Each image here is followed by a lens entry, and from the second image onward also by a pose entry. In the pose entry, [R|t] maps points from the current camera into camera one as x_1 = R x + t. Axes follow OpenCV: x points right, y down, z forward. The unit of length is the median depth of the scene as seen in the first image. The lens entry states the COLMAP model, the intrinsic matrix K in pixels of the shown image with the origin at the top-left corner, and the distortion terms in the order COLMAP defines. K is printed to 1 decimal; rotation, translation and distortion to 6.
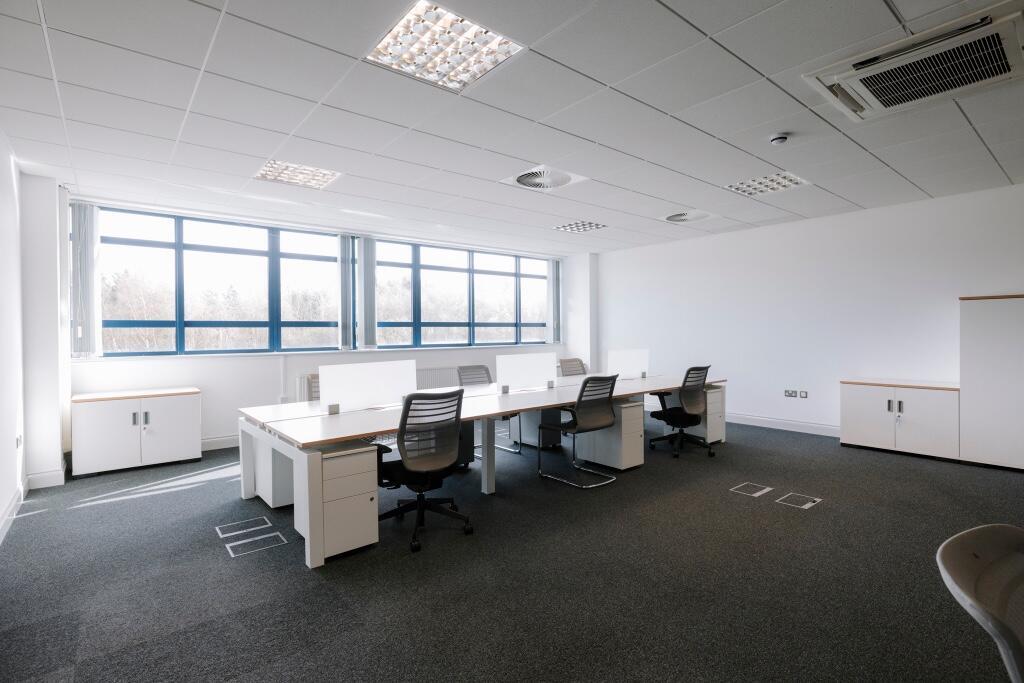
lens RADIAL K [[493.7, 0, 512.0], [0, 493.7, 341.5], [0, 0, 1]] dist [-0.000378, 0.000153]
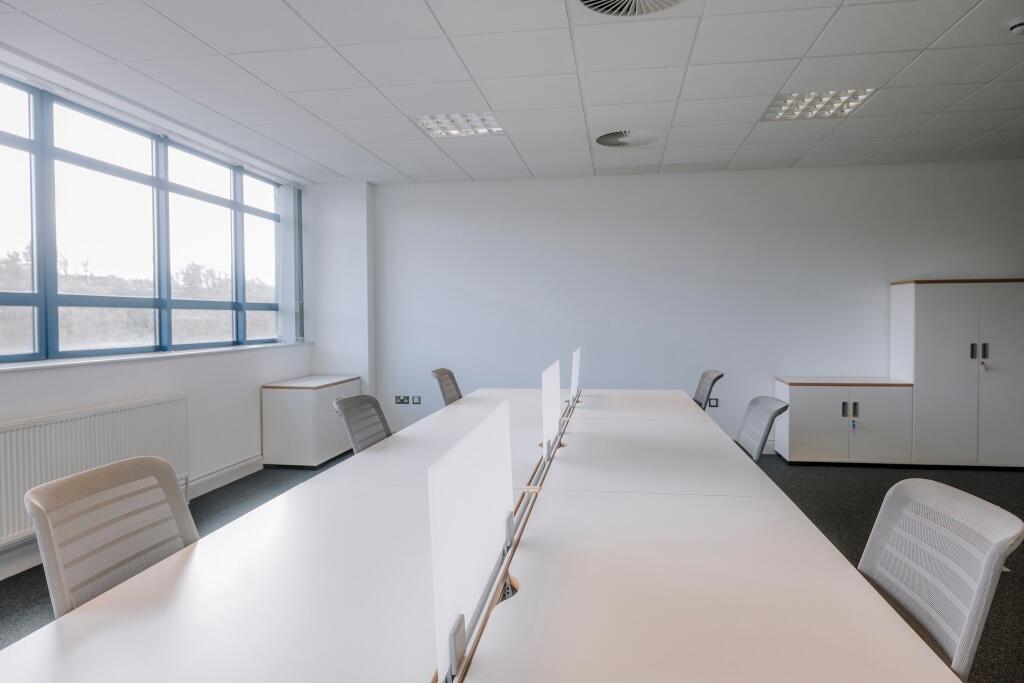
lens RADIAL K [[692.7, 0, 512.0], [0, 692.7, 341.5], [0, 0, 1]] dist [0.036558, 0.000129]
pose [[0.749816, -0.018805, 0.661379, -0.286022], [0.013735, 0.999823, 0.012856, -0.003919], [-0.661503, -0.000556, 0.749942, 0.334753]]
